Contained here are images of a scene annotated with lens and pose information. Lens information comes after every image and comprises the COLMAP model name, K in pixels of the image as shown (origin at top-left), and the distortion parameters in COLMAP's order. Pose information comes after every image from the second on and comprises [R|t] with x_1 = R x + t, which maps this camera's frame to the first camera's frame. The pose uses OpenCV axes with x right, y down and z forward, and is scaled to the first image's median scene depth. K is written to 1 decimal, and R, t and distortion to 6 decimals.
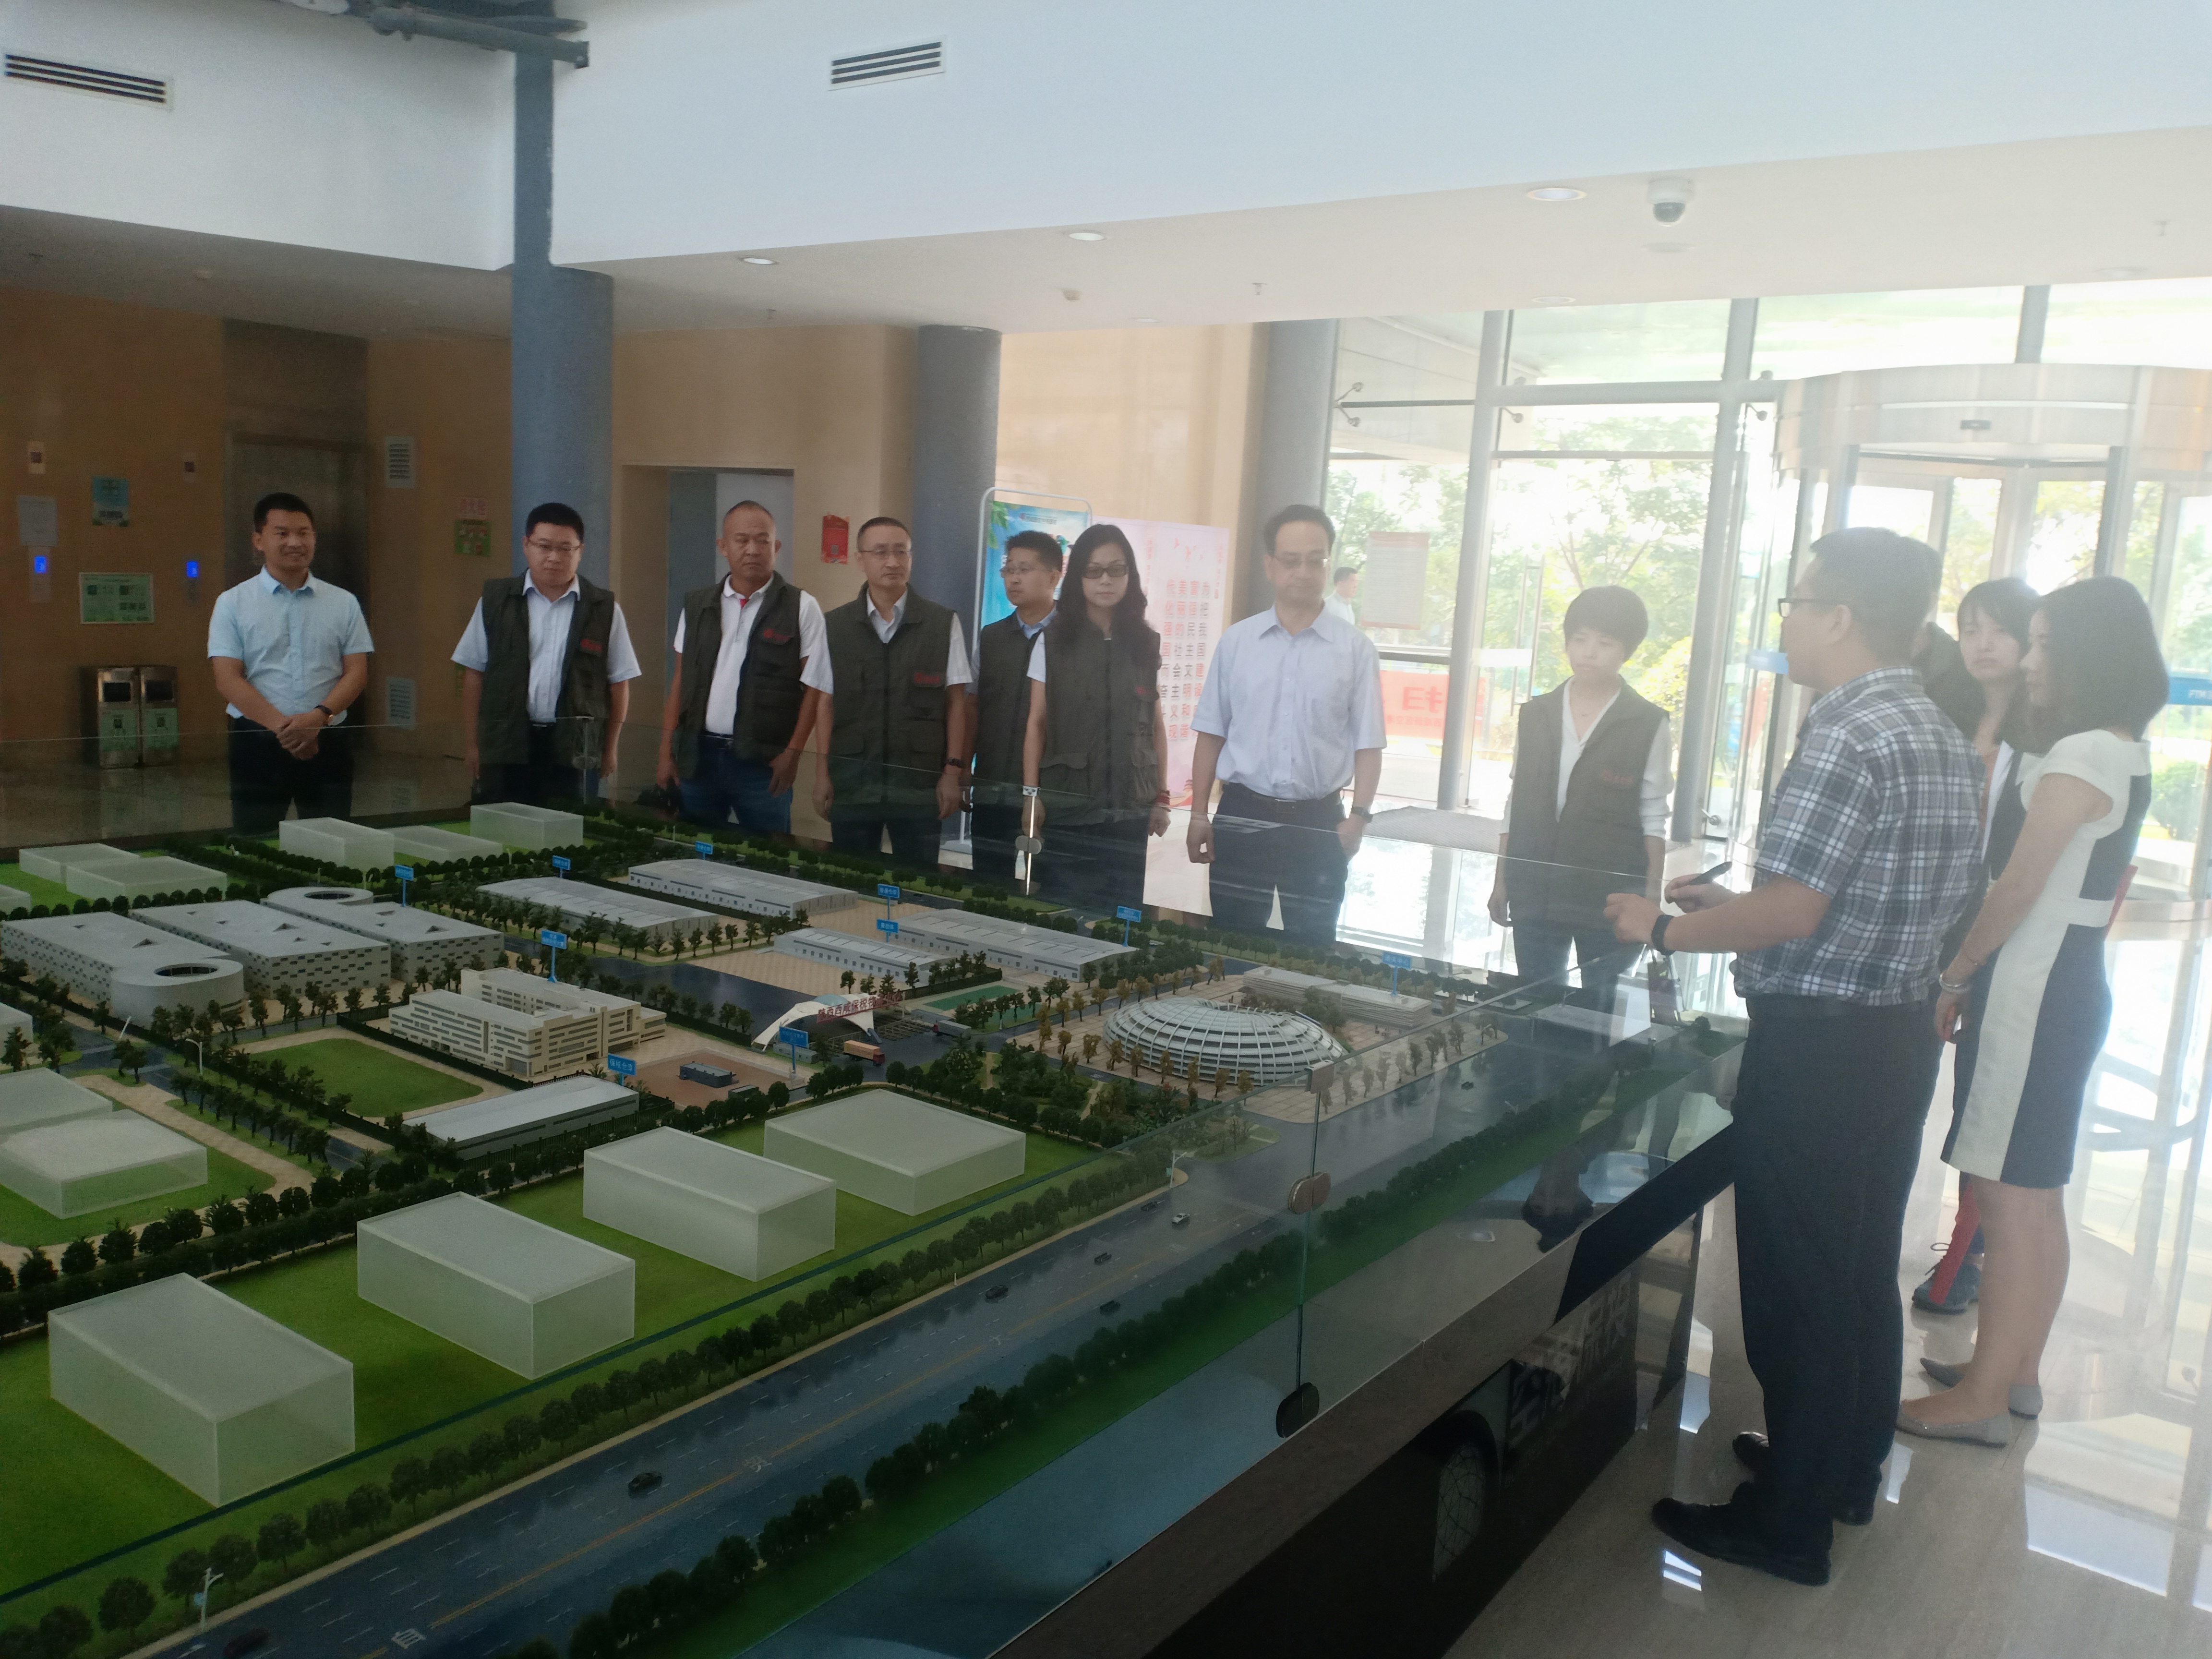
lens RADIAL K [[1726.7, 0, 1104.8], [0, 1726.7, 830.1], [0, 0, 1]] dist [0.082071, 0.002455]
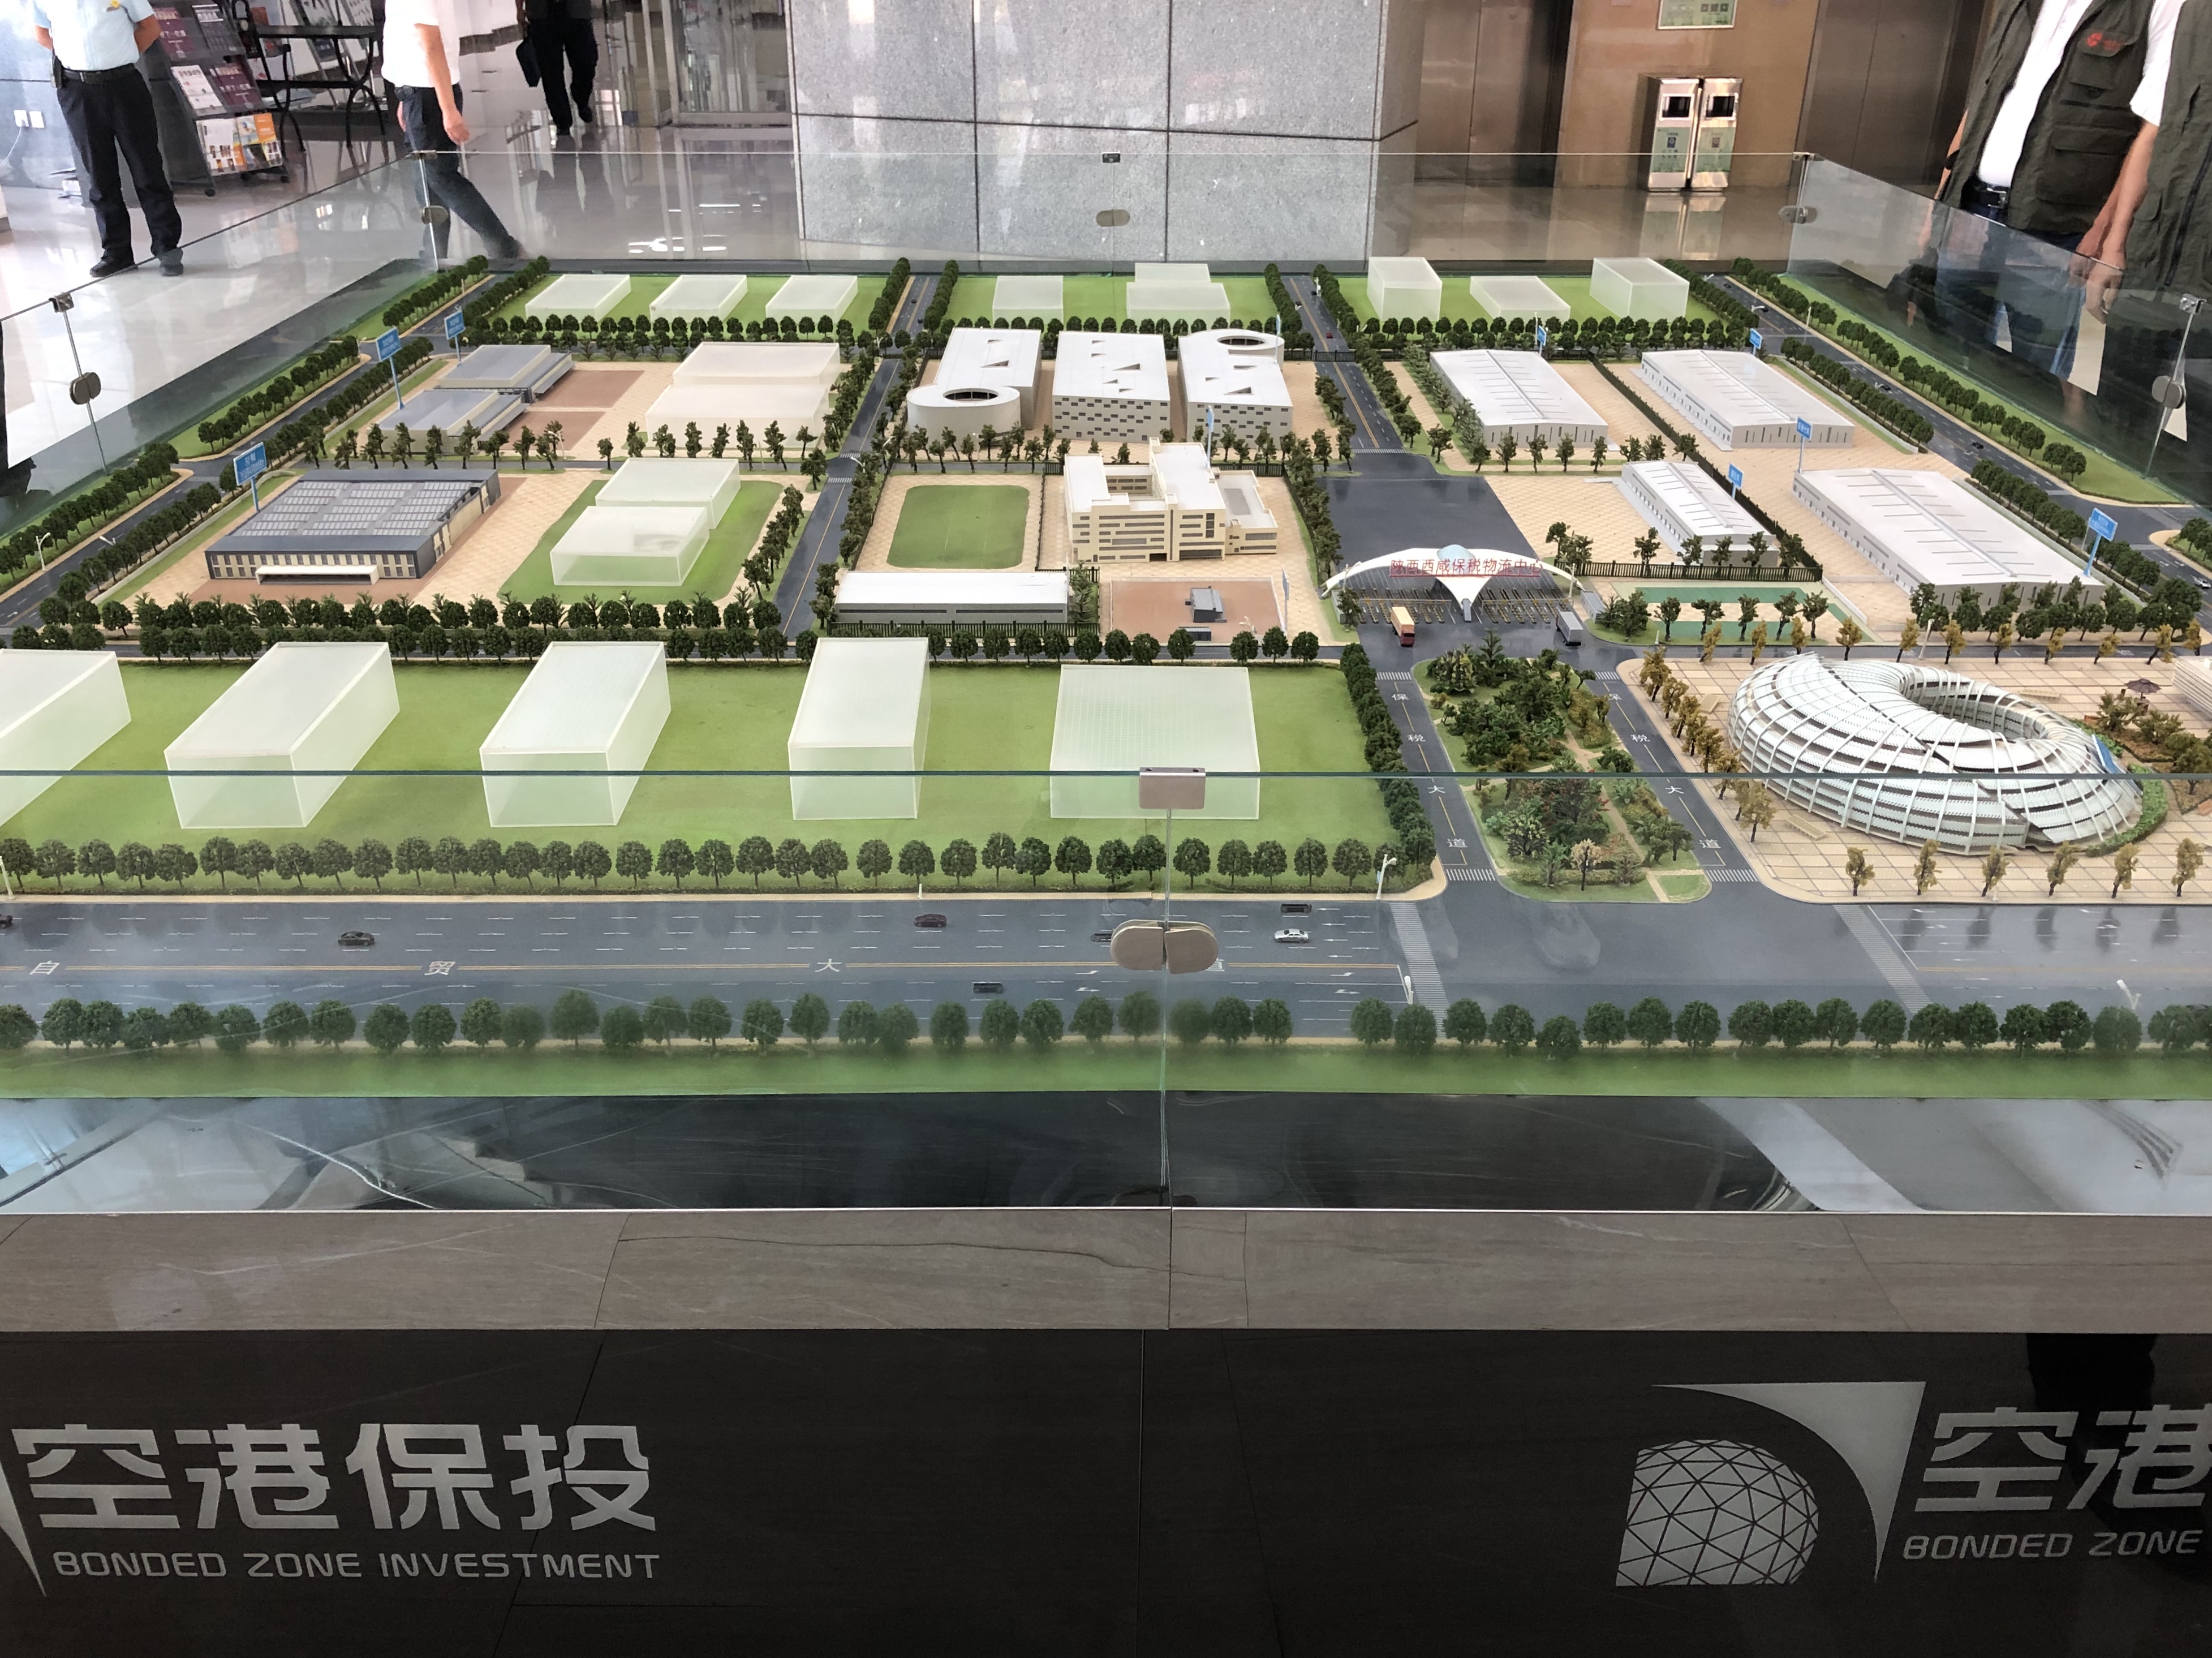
lens RADIAL K [[1843.1, 0, 1102.9], [0, 1843.1, 827.3], [0, 0, 1]] dist [-0.006352, 0.008849]
pose [[0.593658, 0.317344, -0.739501, 0.424383], [-0.086891, 0.938864, 0.333143, -0.052442], [0.800012, -0.133517, 0.584939, 0.382115]]
